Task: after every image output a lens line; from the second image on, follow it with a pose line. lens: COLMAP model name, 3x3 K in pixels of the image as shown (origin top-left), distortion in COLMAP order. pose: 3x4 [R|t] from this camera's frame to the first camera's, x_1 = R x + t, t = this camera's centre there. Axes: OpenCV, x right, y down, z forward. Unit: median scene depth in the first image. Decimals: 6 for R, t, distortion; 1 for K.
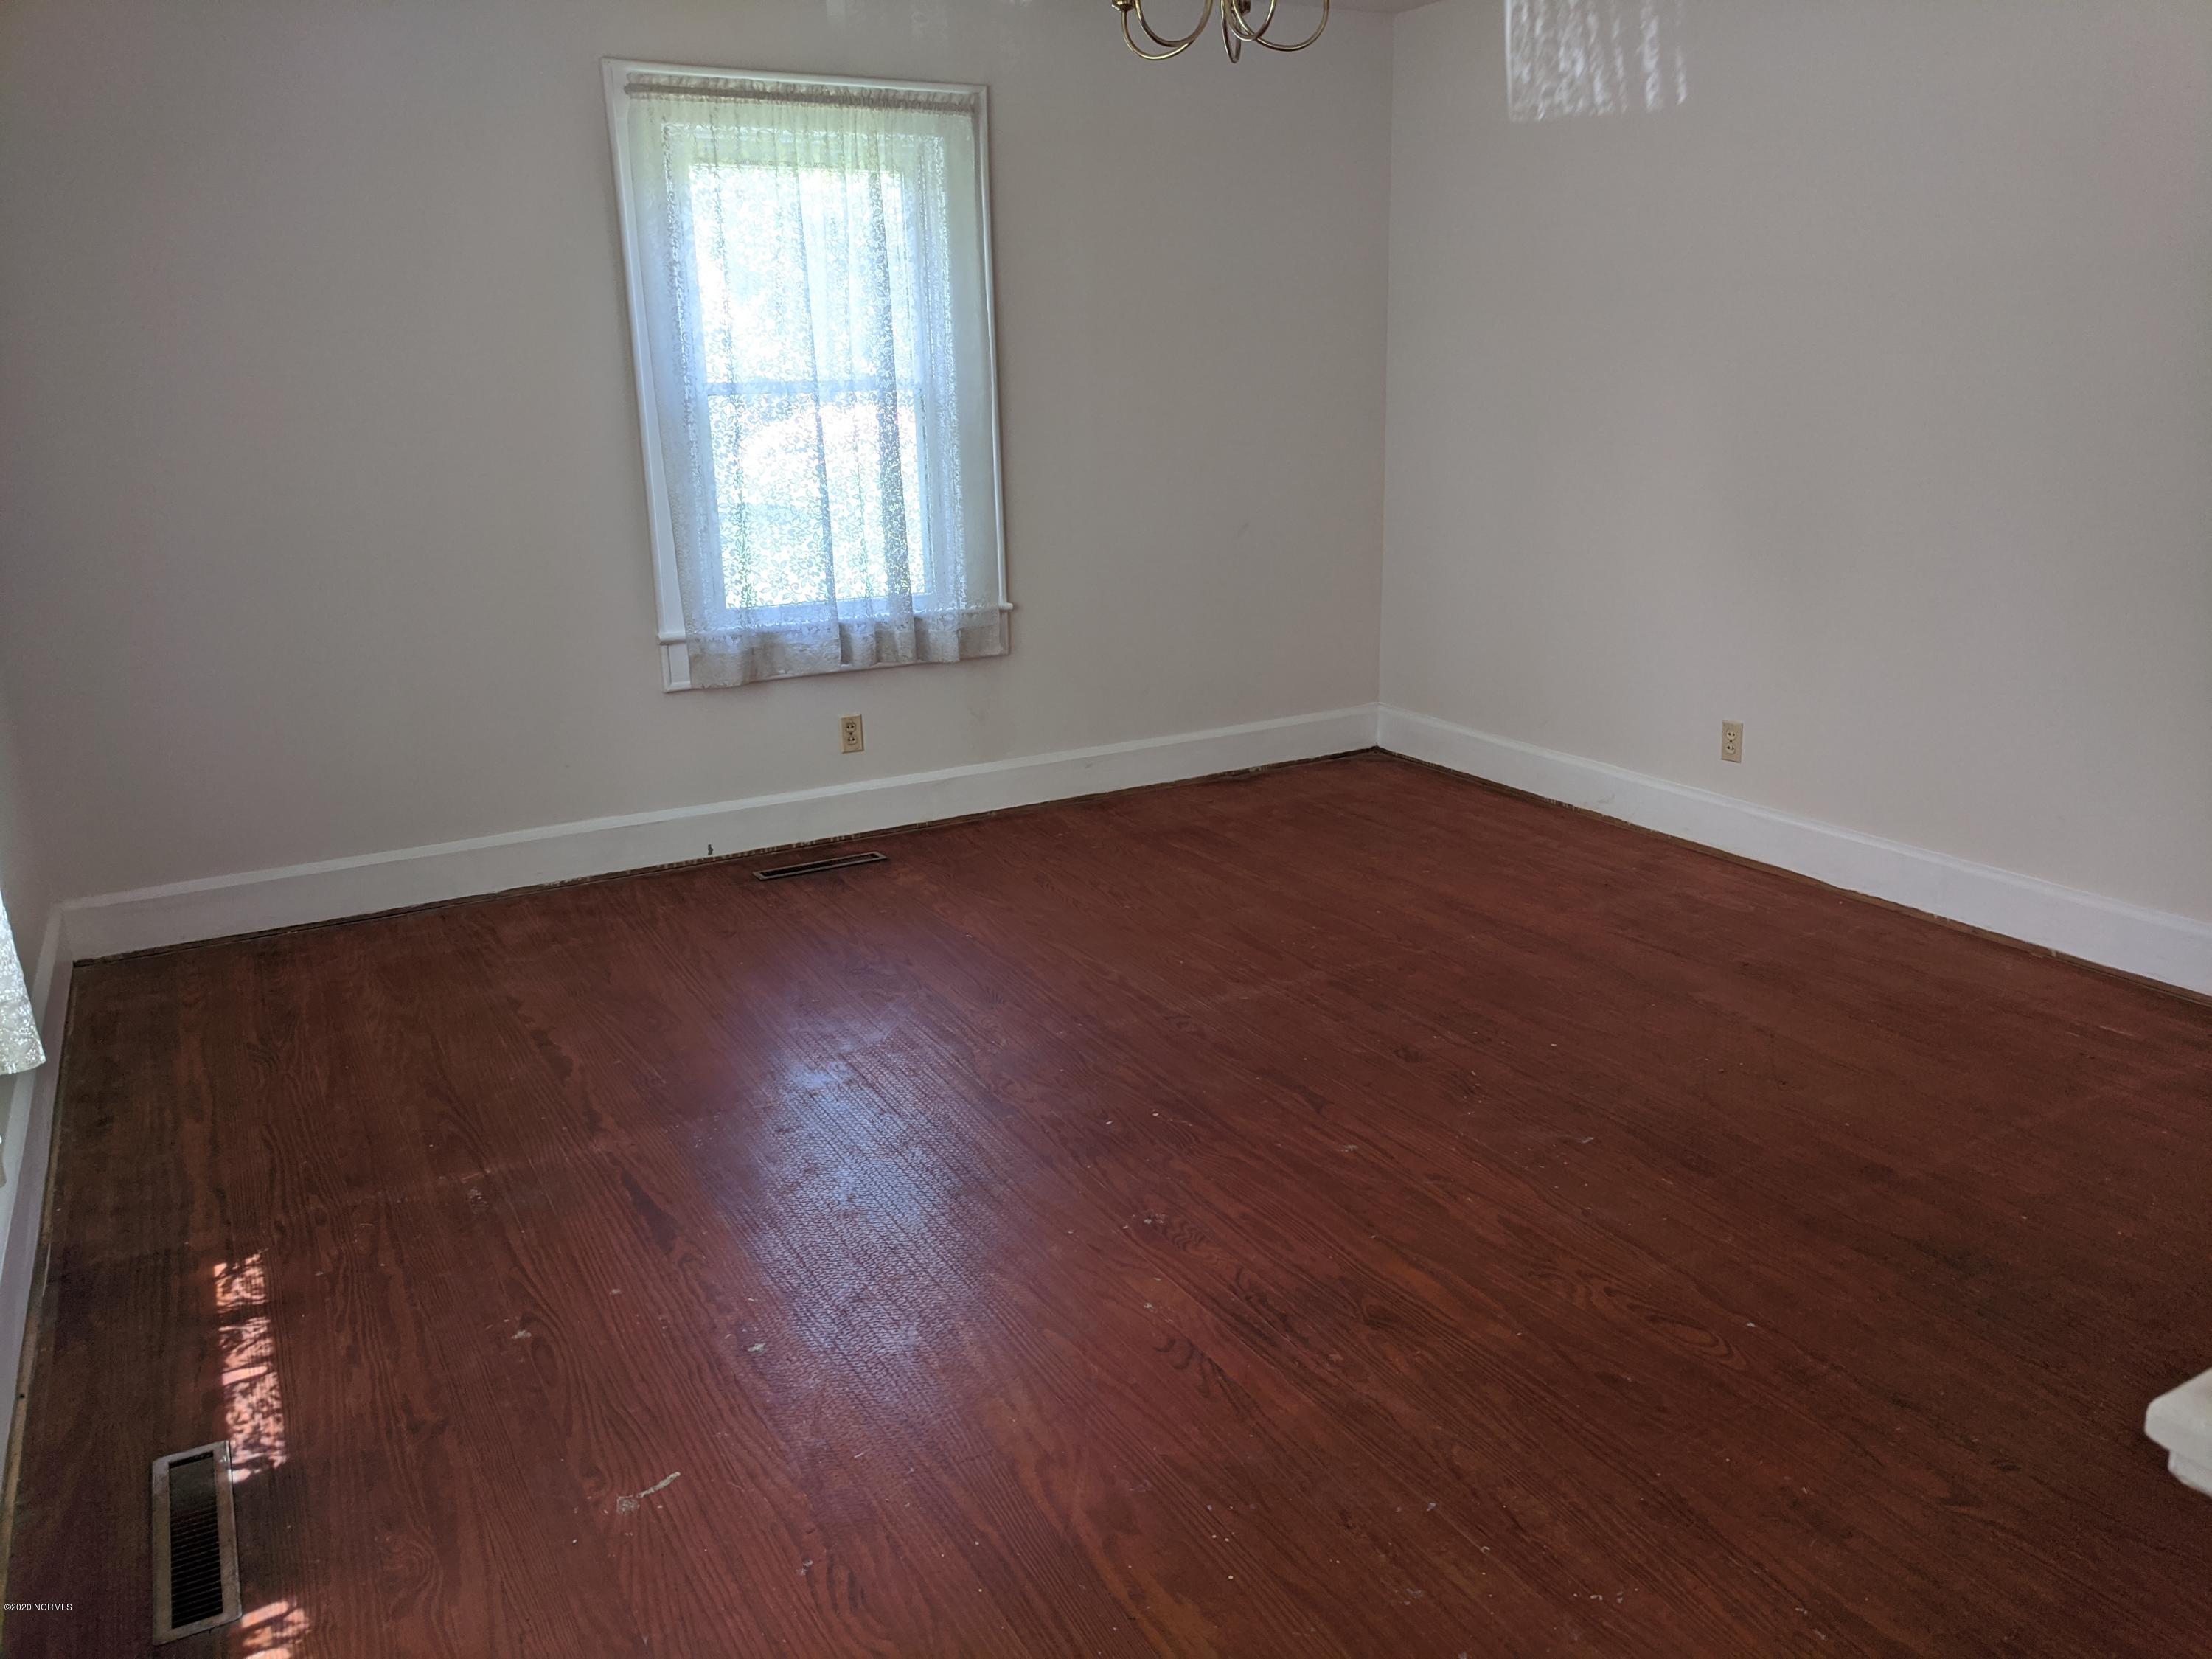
lens RADIAL K [[1651.2, 0, 1106.0], [0, 1651.2, 829.5], [0, 0, 1]] dist [0.000786, 0.001023]
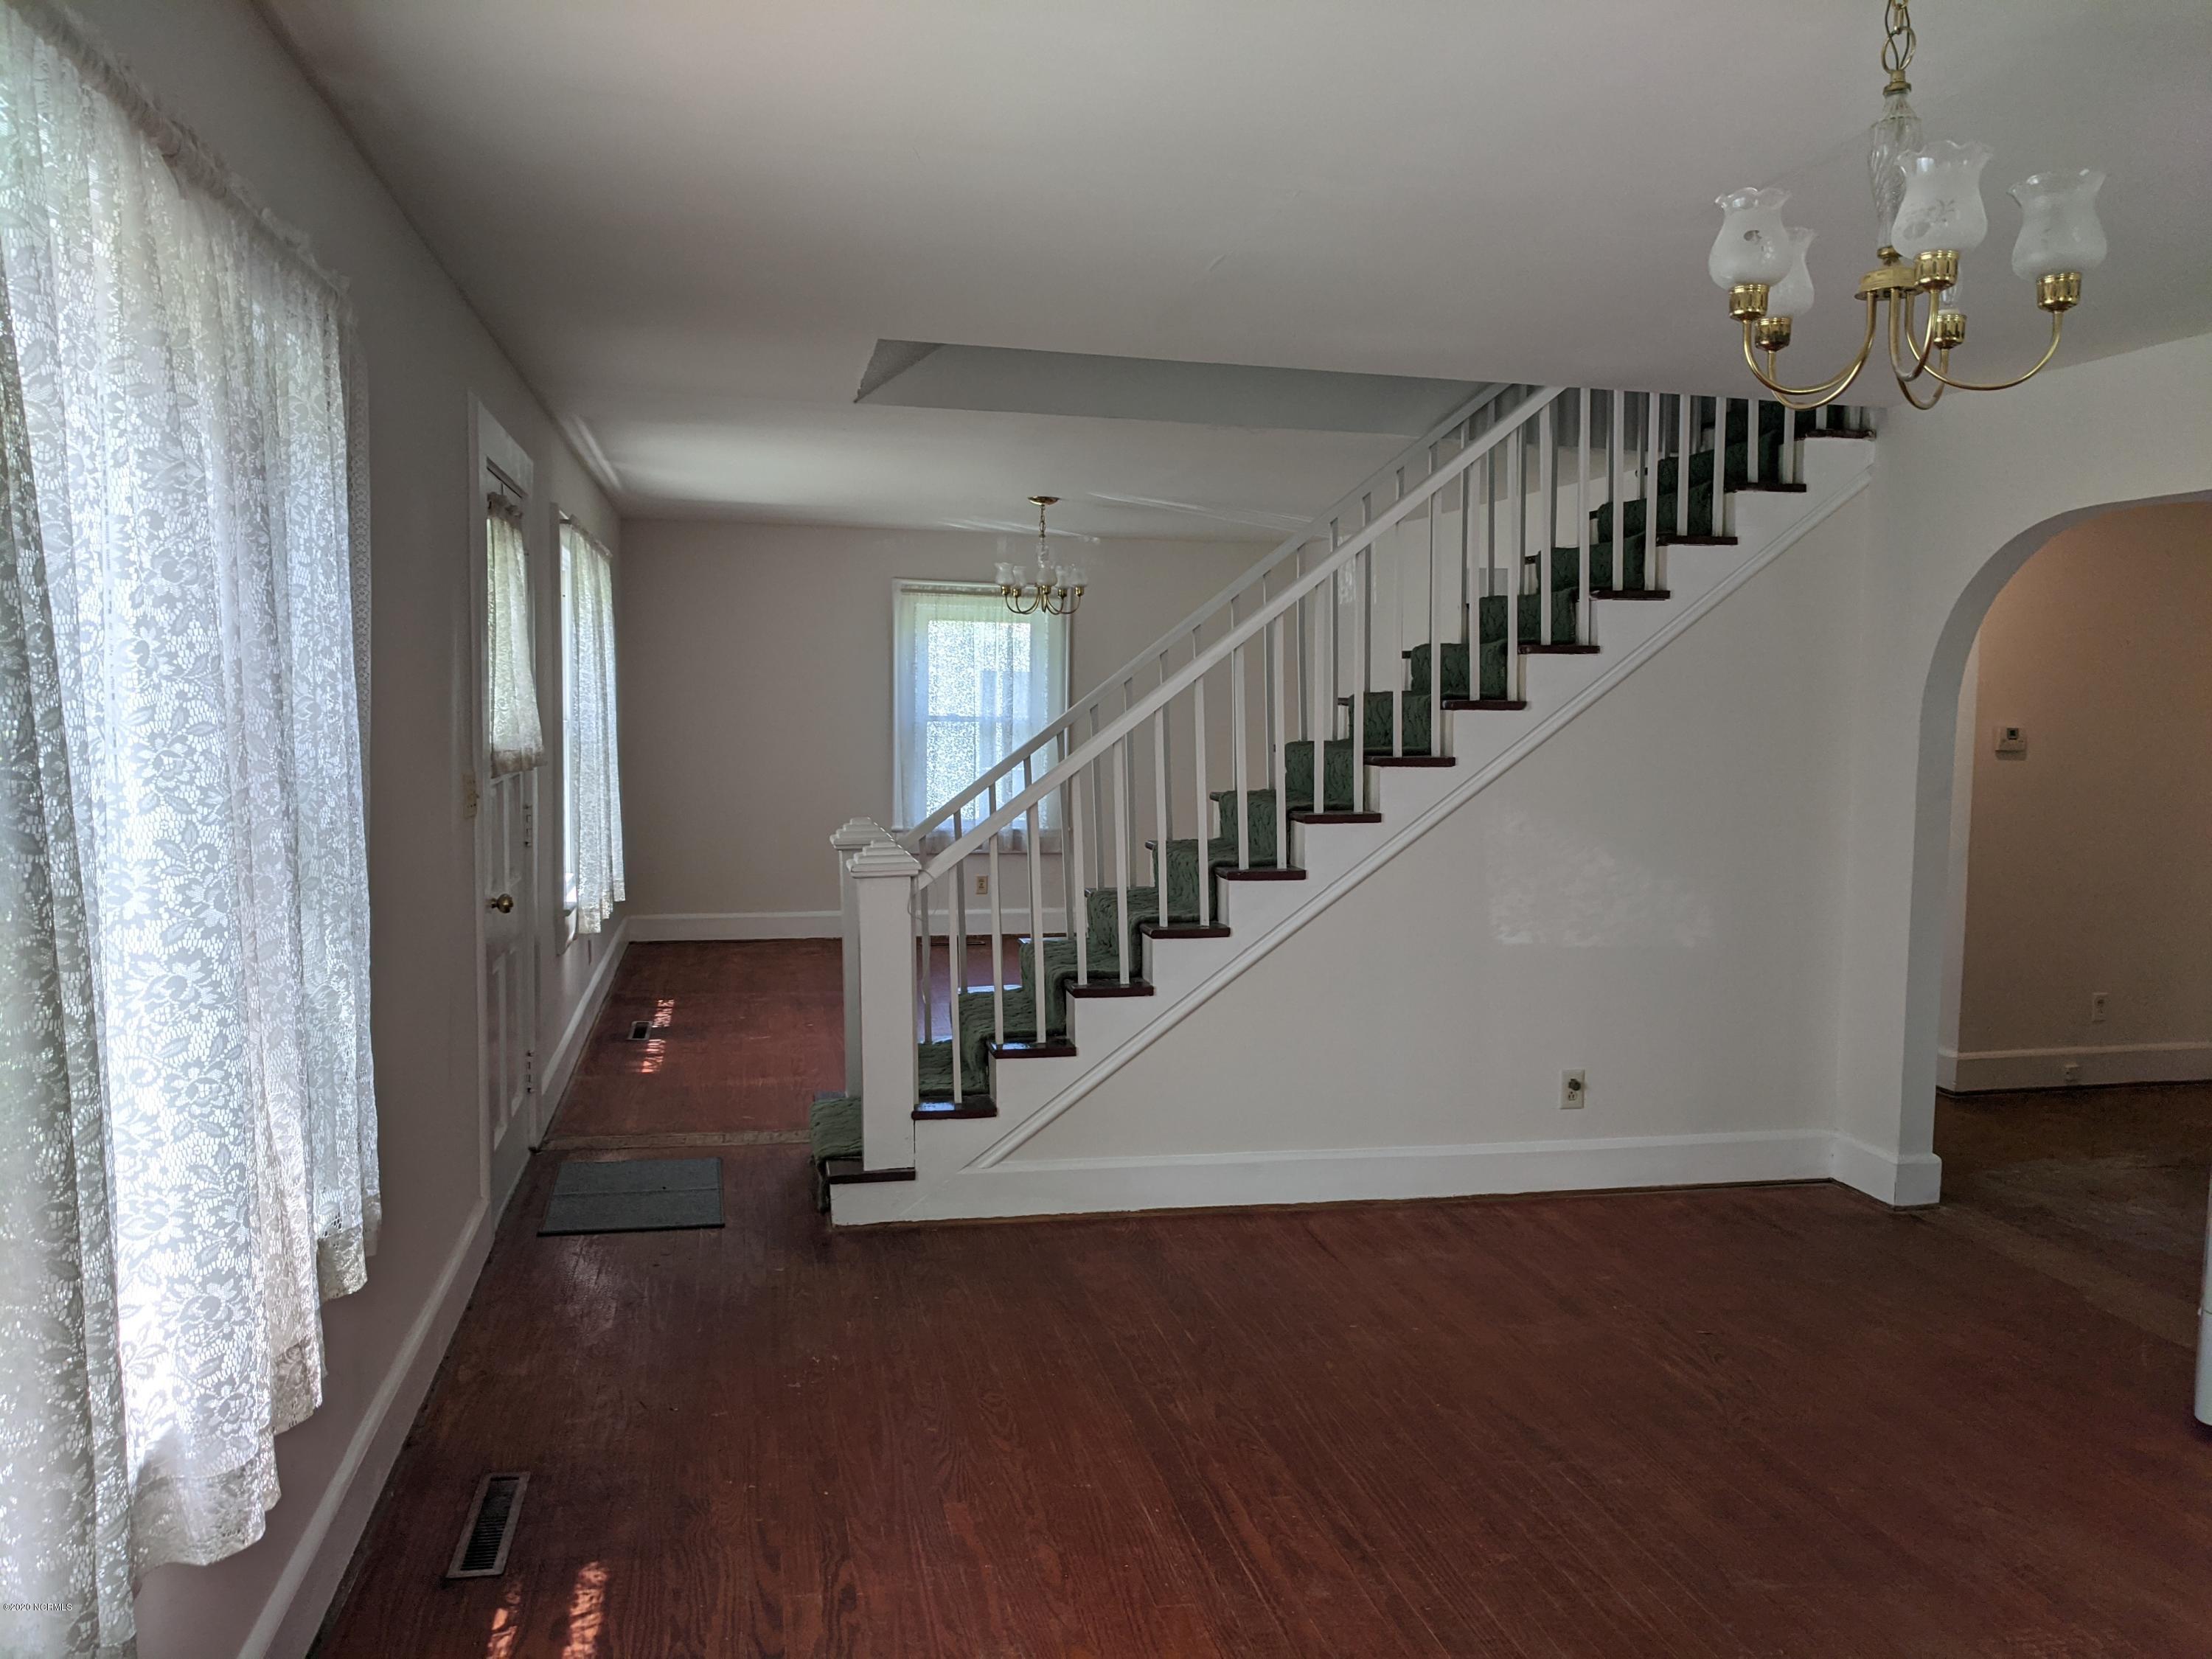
lens RADIAL K [[1651.2, 0, 1106.0], [0, 1651.2, 829.5], [0, 0, 1]] dist [0.000786, 0.001023]
pose [[0.960538, 0.049727, -0.273666, 0.593085], [-0.112414, 0.969358, -0.218420, 0.325243], [0.254419, 0.240565, 0.936696, -0.944408]]
